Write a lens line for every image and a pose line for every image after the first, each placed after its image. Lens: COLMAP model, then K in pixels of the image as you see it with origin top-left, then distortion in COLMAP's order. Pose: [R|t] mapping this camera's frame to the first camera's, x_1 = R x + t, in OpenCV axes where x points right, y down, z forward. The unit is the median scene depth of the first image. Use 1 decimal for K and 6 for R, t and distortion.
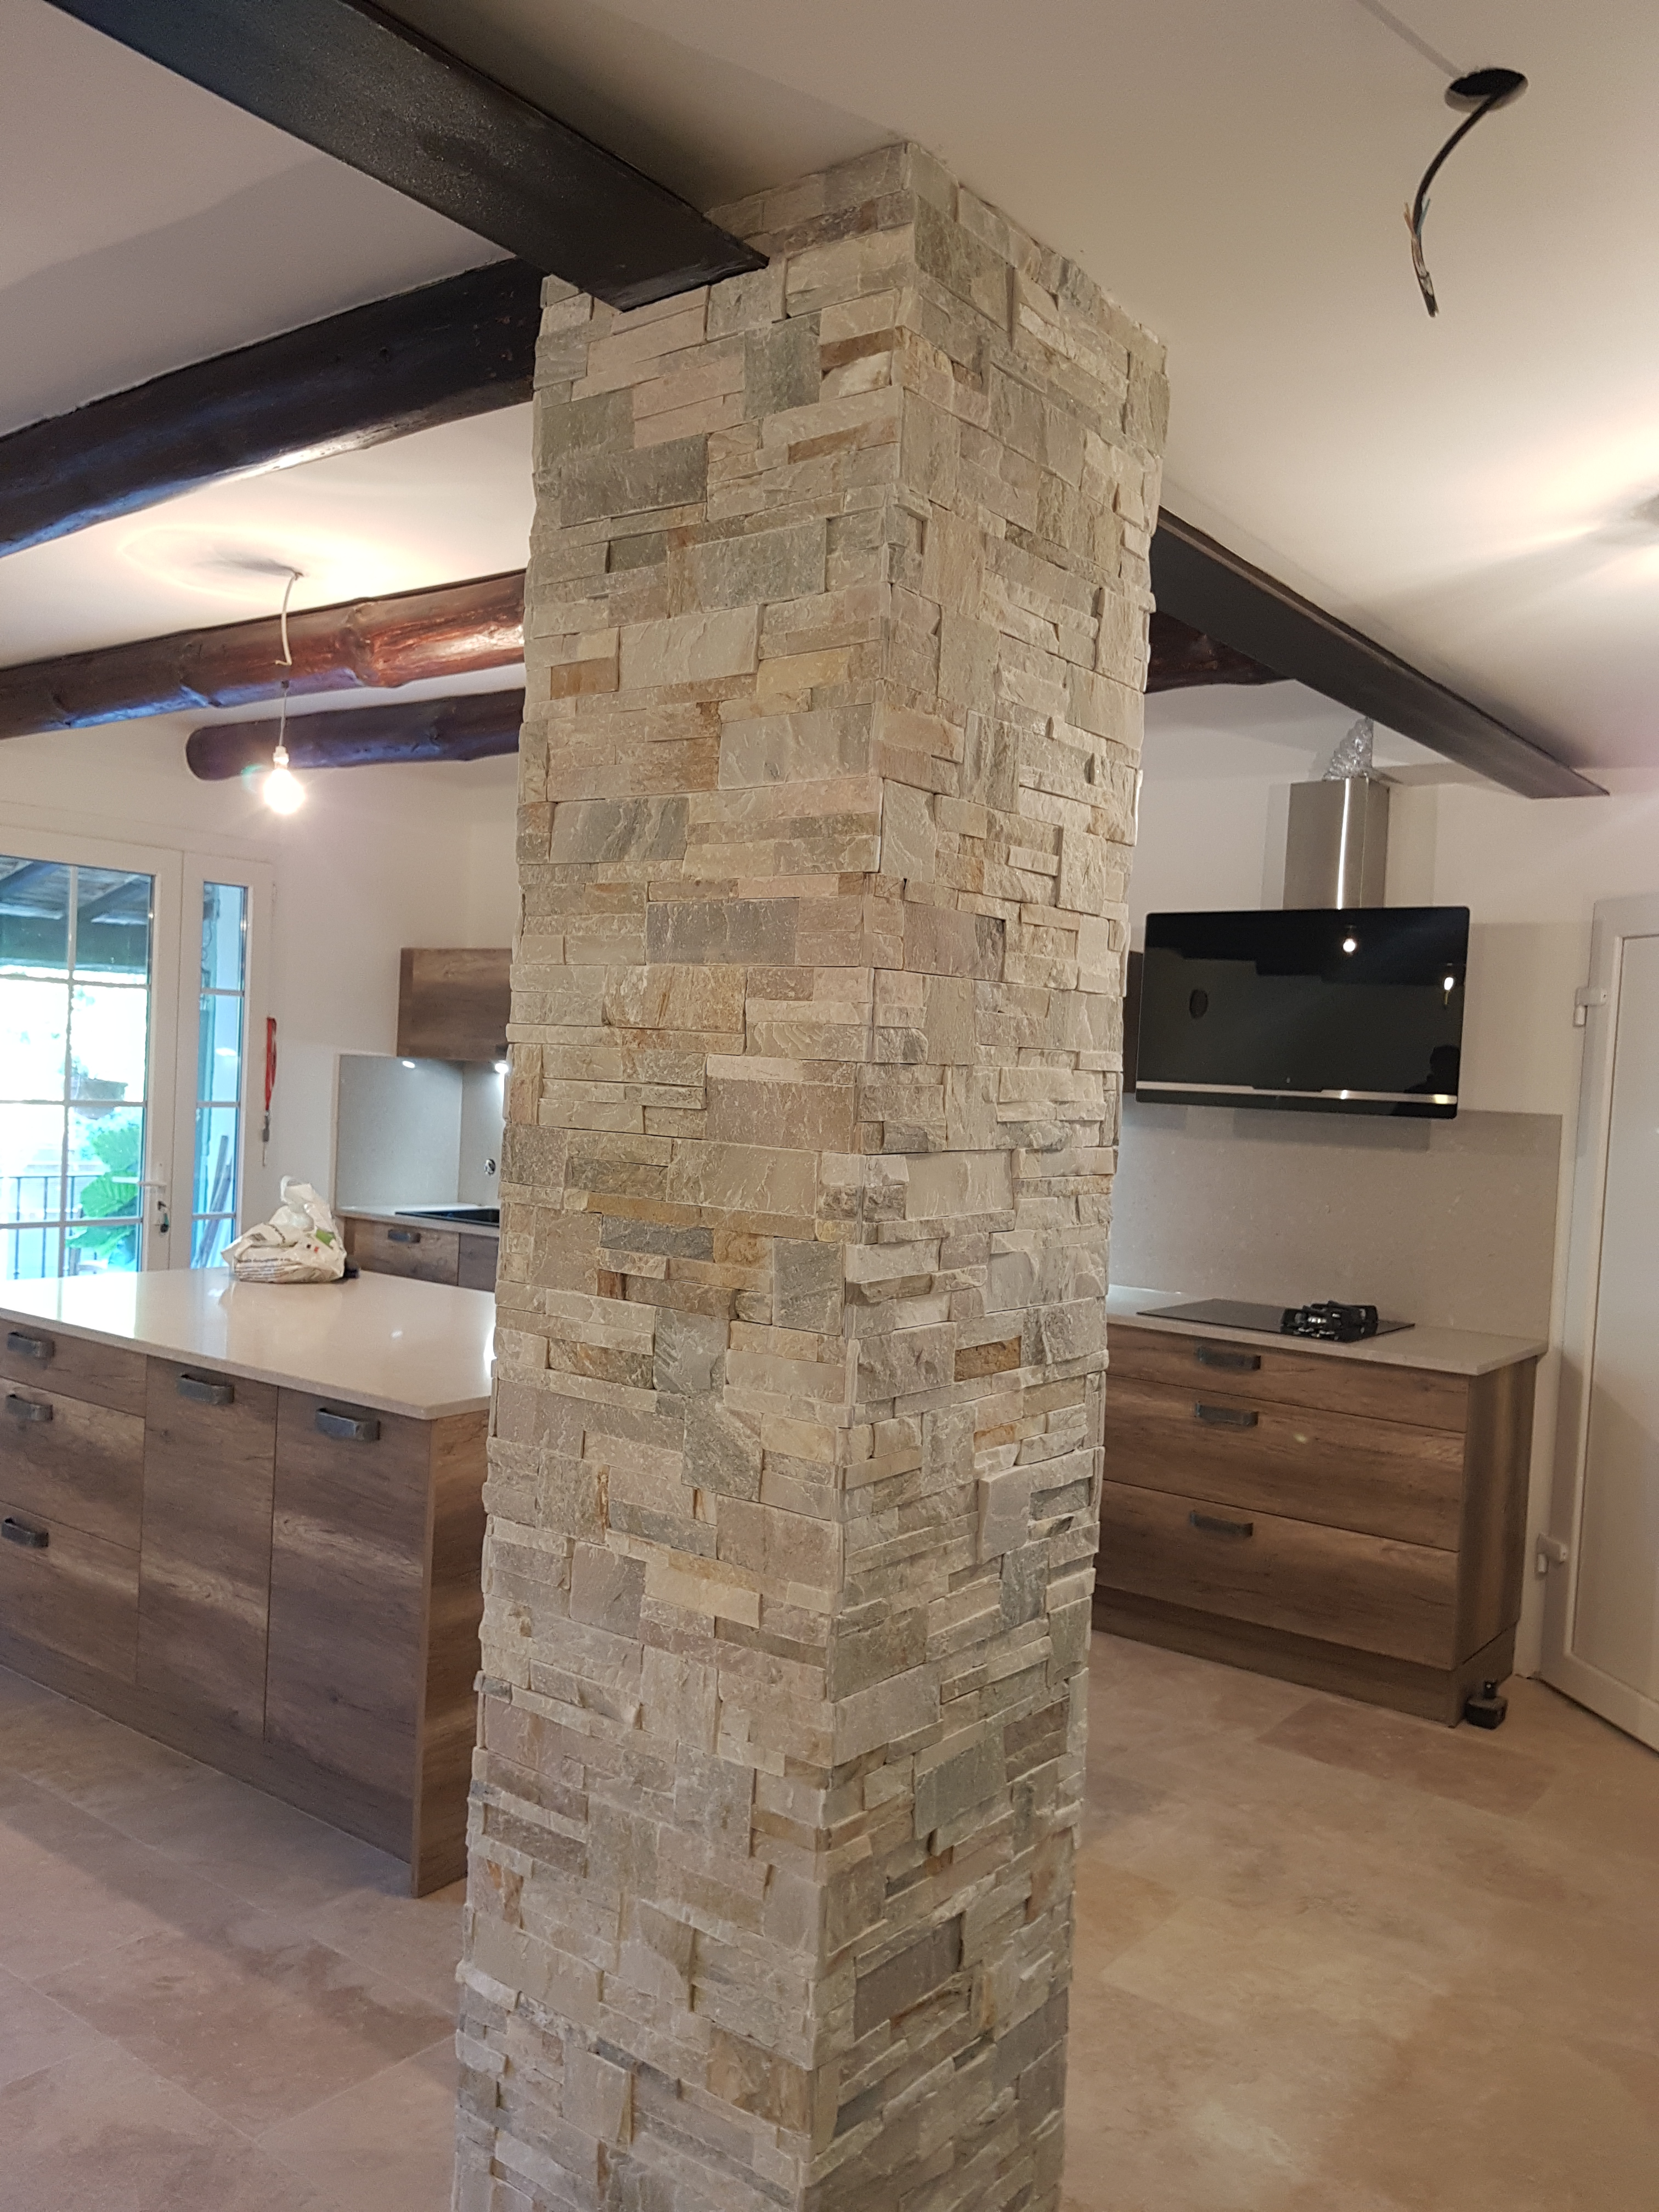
lens RADIAL K [[1728.1, 0, 801.9], [0, 1728.1, 1134.2], [0, 0, 1]] dist [0.077479, -0.146170]
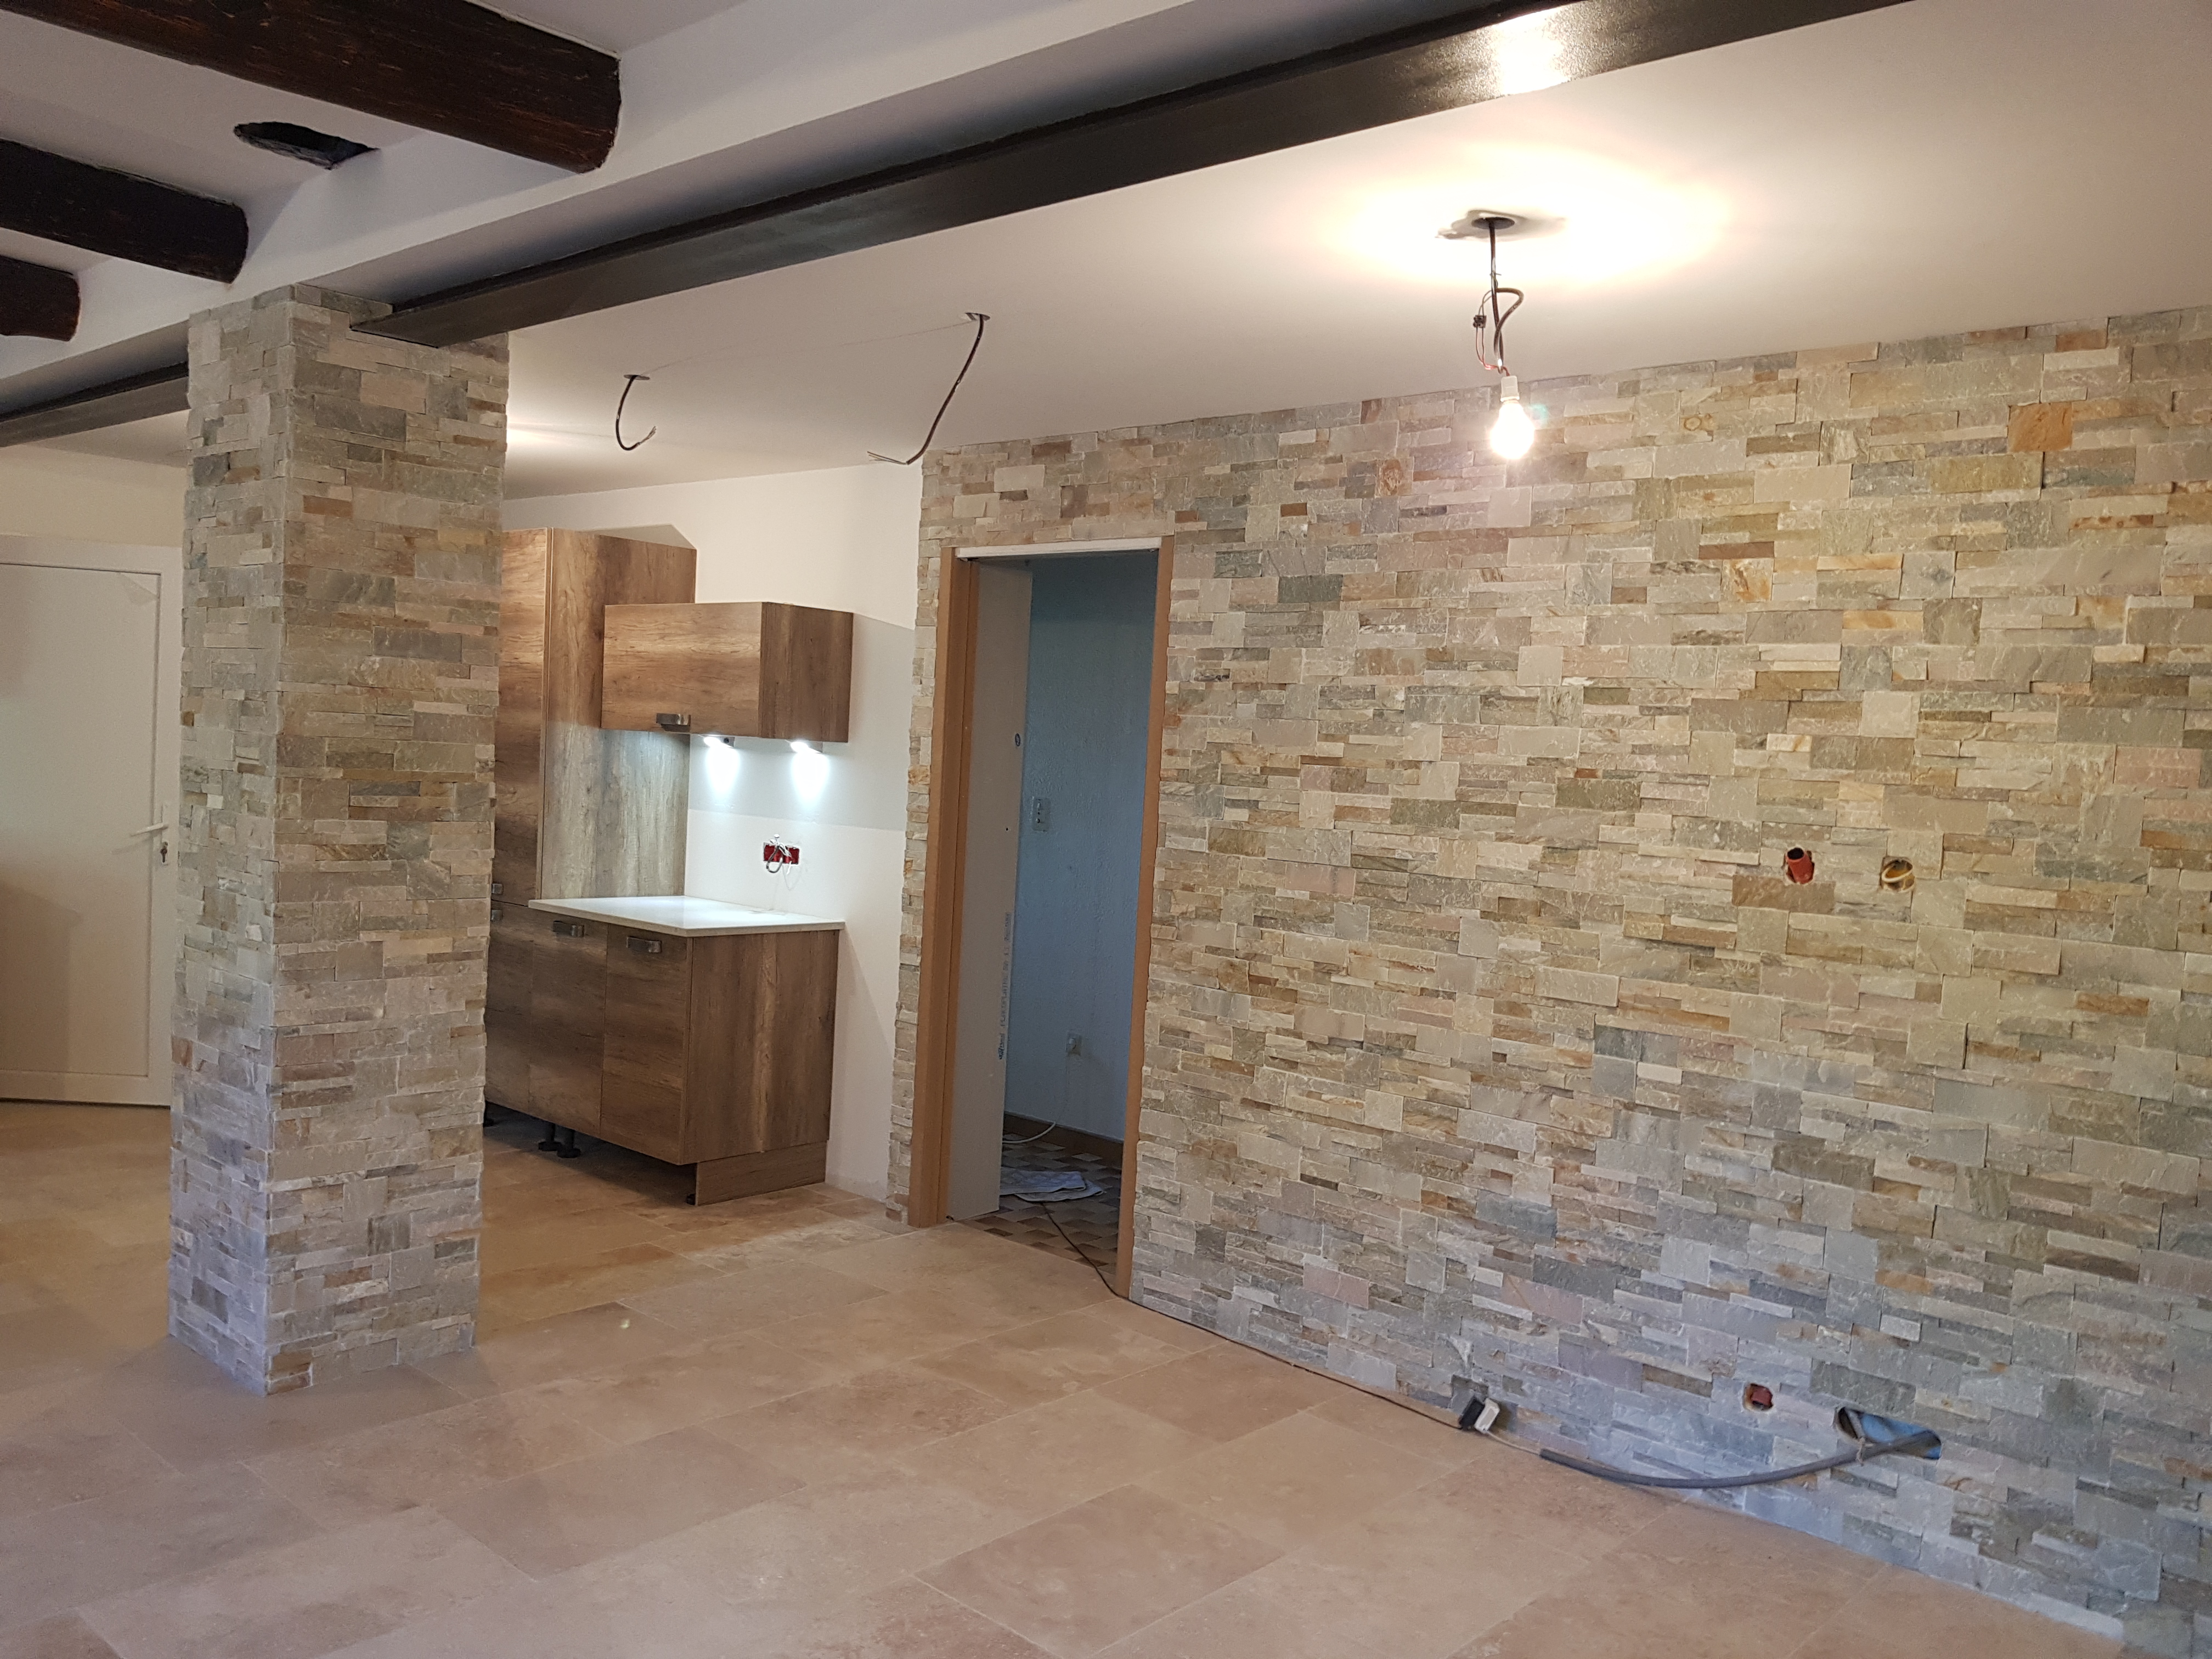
lens RADIAL K [[1728.1, 0, 1090.3], [0, 1728.1, 870.9], [0, 0, 1]] dist [0.077479, -0.146170]
pose [[0.082912, -0.114186, 0.989993, -2.092610], [-0.014230, 0.993177, 0.115745, -0.095991], [-0.996455, -0.023685, 0.080722, -0.028043]]
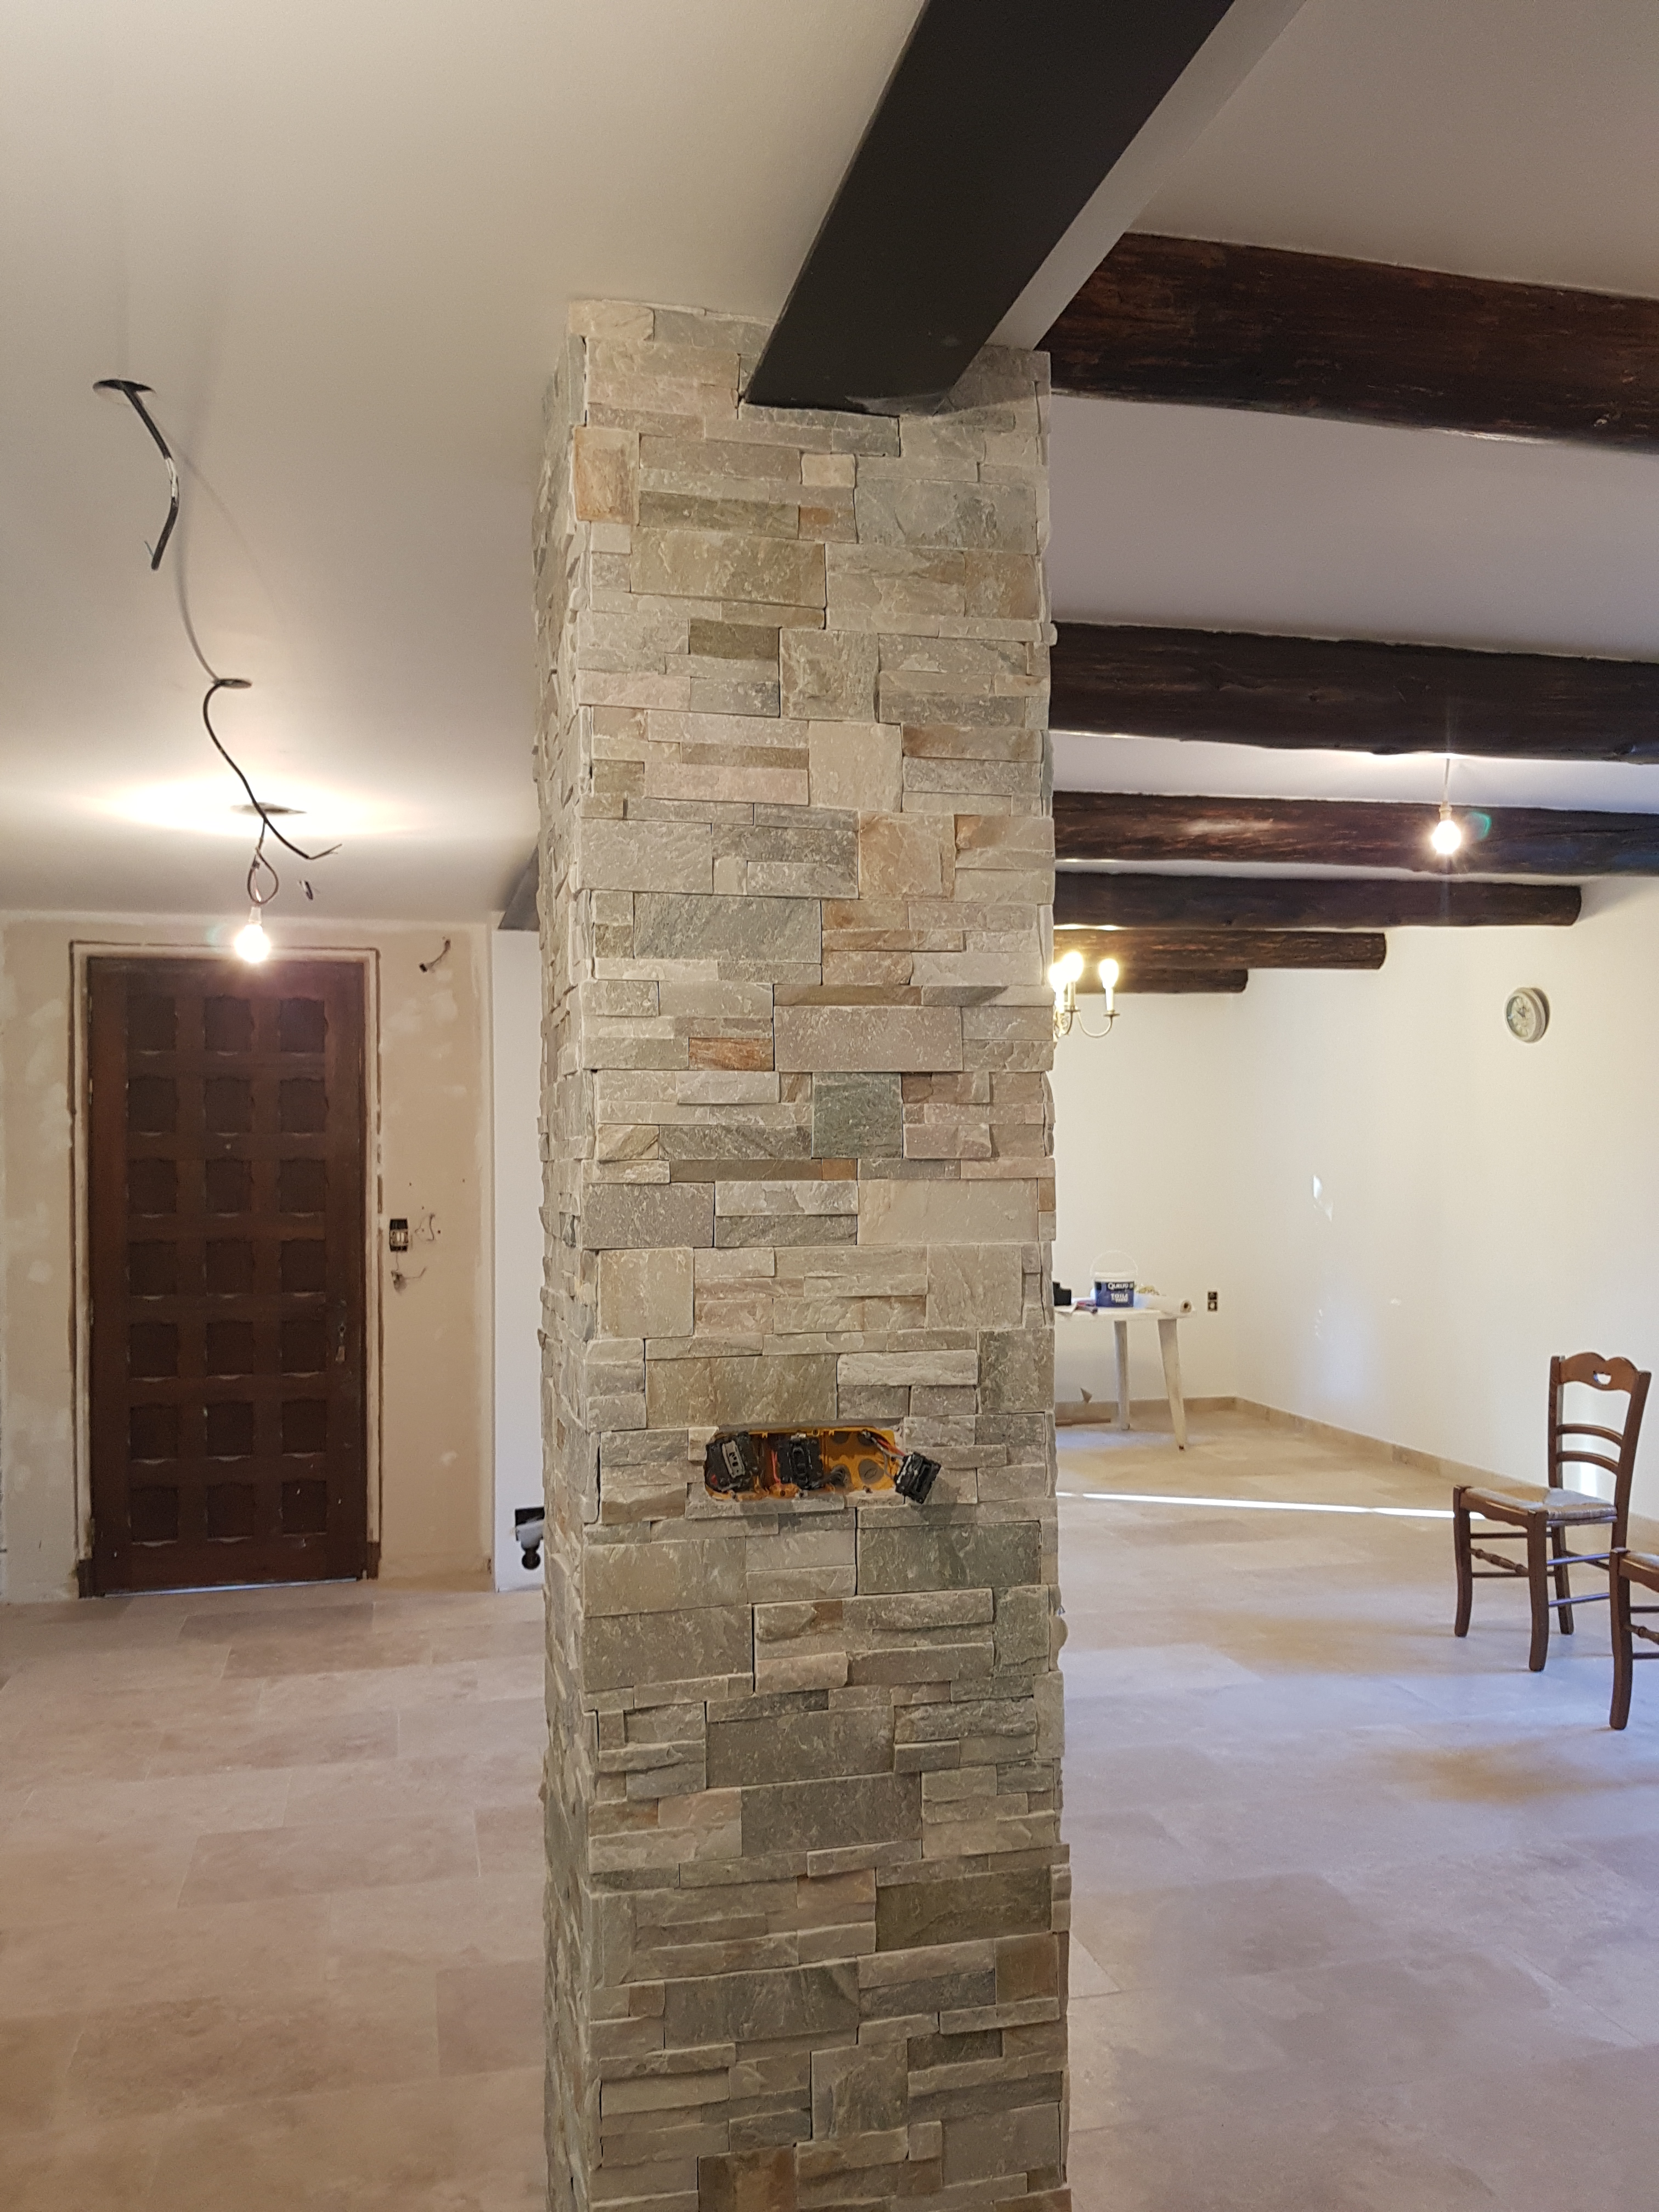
lens RADIAL K [[1728.1, 0, 836.0], [0, 1728.1, 1155.0], [0, 0, 1]] dist [0.077479, -0.146170]
pose [[-0.618385, -0.041214, -0.784794, 0.859521], [-0.052570, 0.998556, -0.011017, -0.040416], [0.784115, 0.034444, -0.619659, 1.806936]]
